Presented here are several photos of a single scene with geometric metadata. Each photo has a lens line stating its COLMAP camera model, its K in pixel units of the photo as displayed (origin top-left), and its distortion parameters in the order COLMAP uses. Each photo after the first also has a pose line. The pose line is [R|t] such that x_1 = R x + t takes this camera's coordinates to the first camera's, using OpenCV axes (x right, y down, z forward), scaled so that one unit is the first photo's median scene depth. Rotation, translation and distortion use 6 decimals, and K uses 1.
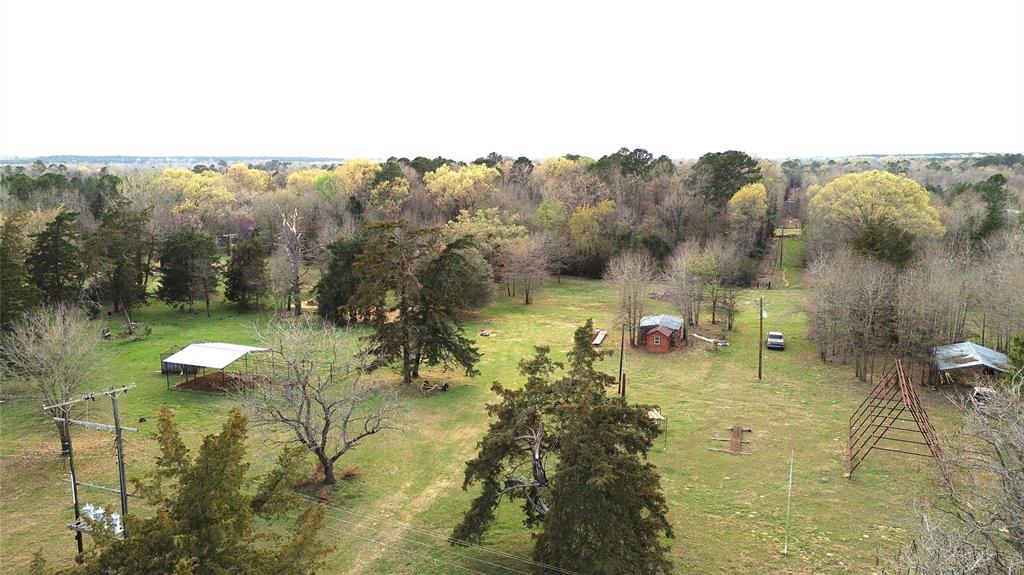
lens RADIAL K [[728.1, 0, 512.0], [0, 728.1, 287.5], [0, 0, 1]] dist [0.079383, -0.073662]
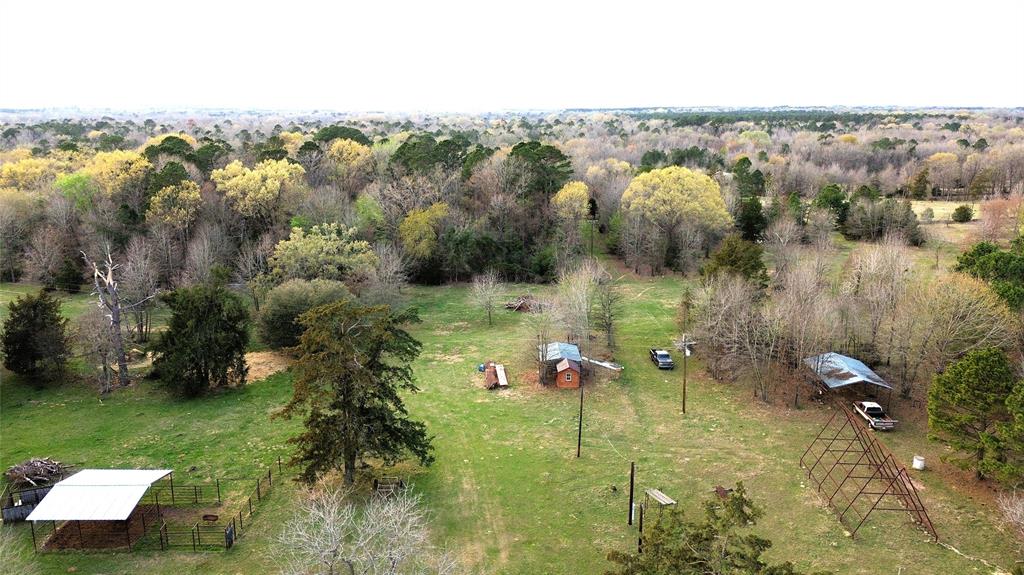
lens RADIAL K [[728.1, 0, 512.0], [0, 728.1, 287.5], [0, 0, 1]] dist [0.079383, -0.073662]
pose [[0.932950, -0.085954, 0.349594, -0.122823], [0.062399, 0.994990, 0.078116, -0.077057], [-0.354557, -0.051064, 0.933639, 0.065255]]
